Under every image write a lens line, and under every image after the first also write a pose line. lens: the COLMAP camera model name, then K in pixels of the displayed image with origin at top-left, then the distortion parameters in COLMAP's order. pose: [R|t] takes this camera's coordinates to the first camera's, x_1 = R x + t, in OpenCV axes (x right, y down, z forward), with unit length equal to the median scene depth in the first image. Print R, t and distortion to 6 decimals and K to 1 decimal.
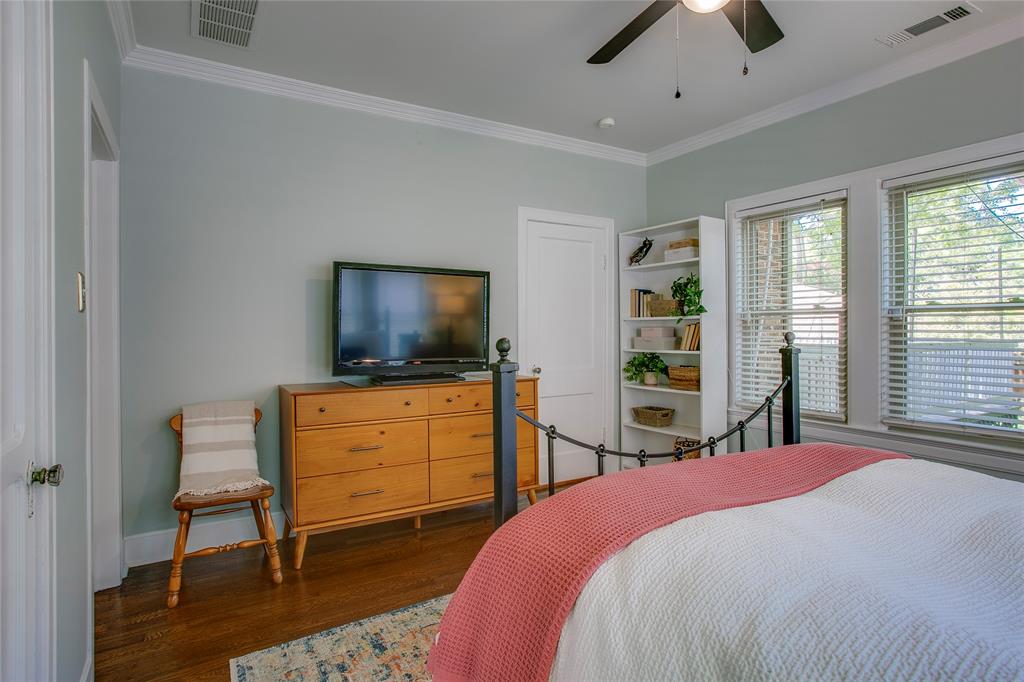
lens RADIAL K [[542.0, 0, 512.0], [0, 542.0, 341.0], [0, 0, 1]] dist [-0.079631, 0.036039]
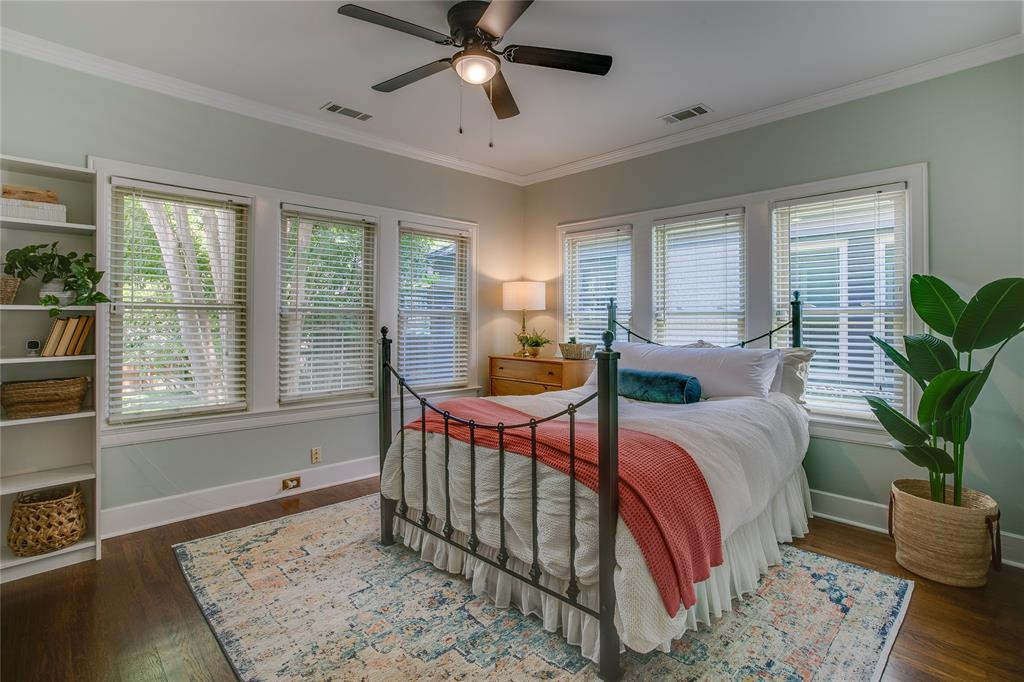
lens RADIAL K [[516.1, 0, 506.9], [0, 516.1, 322.3], [0, 0, 1]] dist [-0.067335, 0.024391]
pose [[-0.231296, 0.005097, 0.972870, -0.441882], [0.023457, 0.999725, 0.000340, -0.012131], [-0.972600, 0.022900, -0.231352, 0.610727]]
